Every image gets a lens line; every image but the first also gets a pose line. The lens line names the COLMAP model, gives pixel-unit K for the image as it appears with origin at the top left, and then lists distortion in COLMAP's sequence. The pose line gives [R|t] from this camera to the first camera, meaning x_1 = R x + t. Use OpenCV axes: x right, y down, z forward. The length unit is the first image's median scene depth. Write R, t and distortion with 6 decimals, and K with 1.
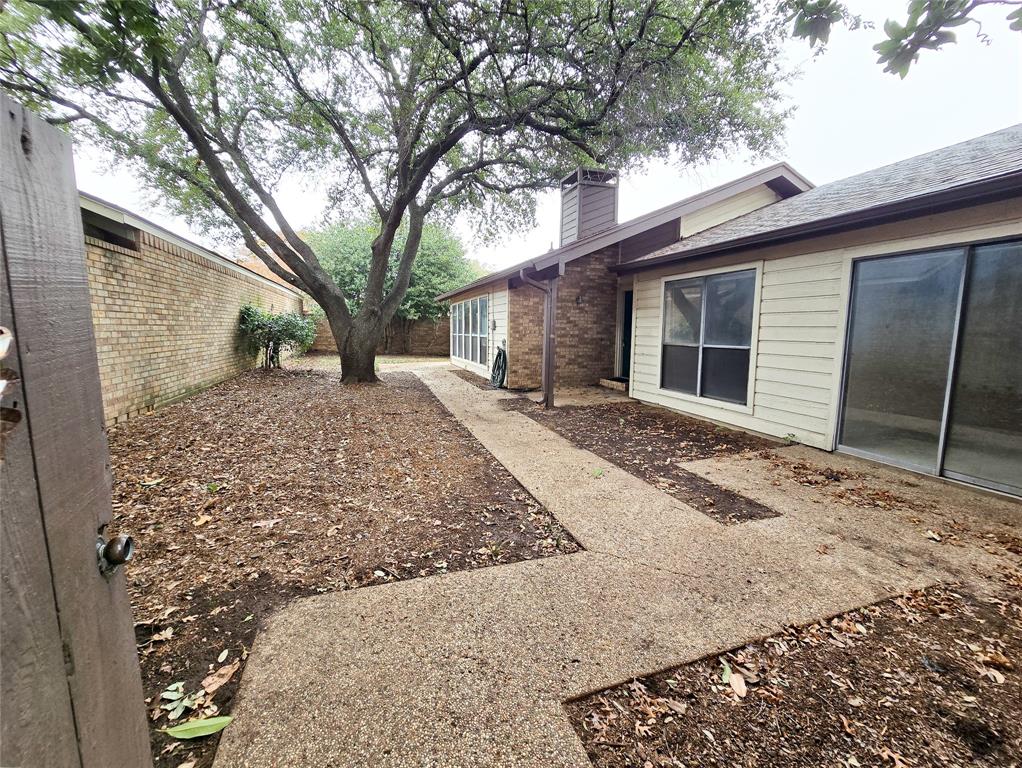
lens RADIAL K [[429.3, 0, 513.9], [0, 429.3, 383.4], [0, 0, 1]] dist [-0.001252, -0.000139]
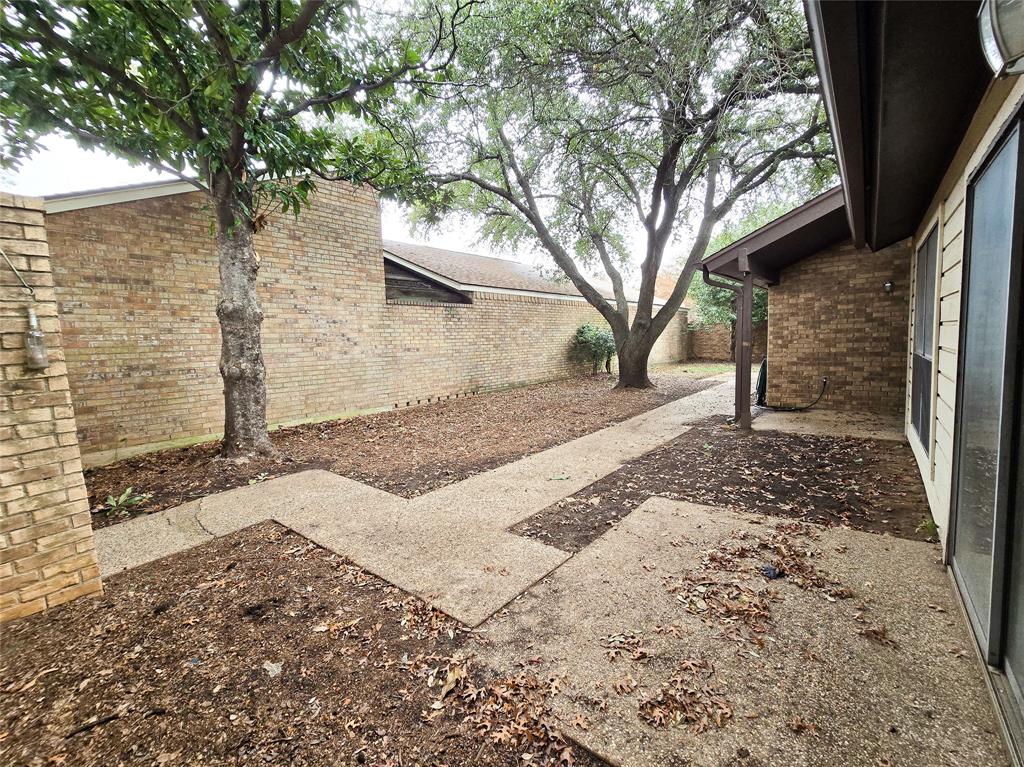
lens RADIAL K [[430.1, 0, 514.9], [0, 430.1, 382.9], [0, 0, 1]] dist [-0.001252, -0.000139]
pose [[0.520425, 0.049821, -0.852453, 0.441219], [-0.063656, 0.997782, 0.019453, -0.017079], [0.851531, 0.044140, 0.522443, 0.143719]]
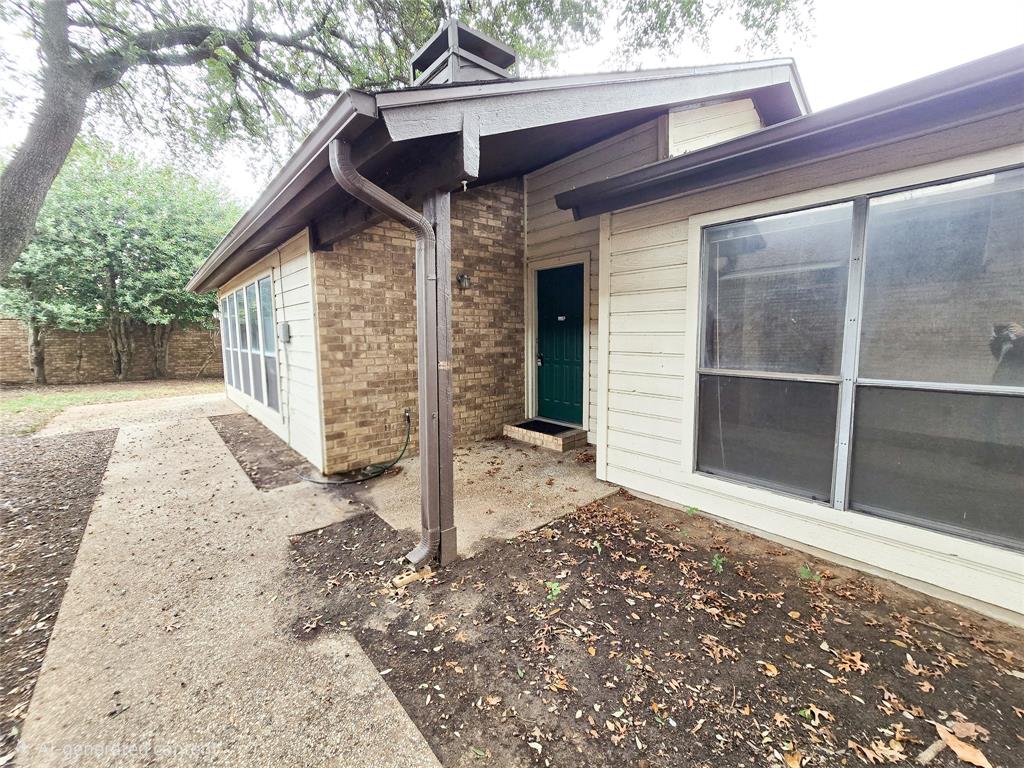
lens RADIAL K [[420.2, 0, 510.9], [0, 420.2, 377.4], [0, 0, 1]] dist [0.000891, 0.000004]
pose [[0.928446, -0.057483, 0.366992, 0.011741], [0.064531, 0.997892, -0.006952, -0.073167], [-0.365819, 0.030137, 0.930198, 0.516632]]
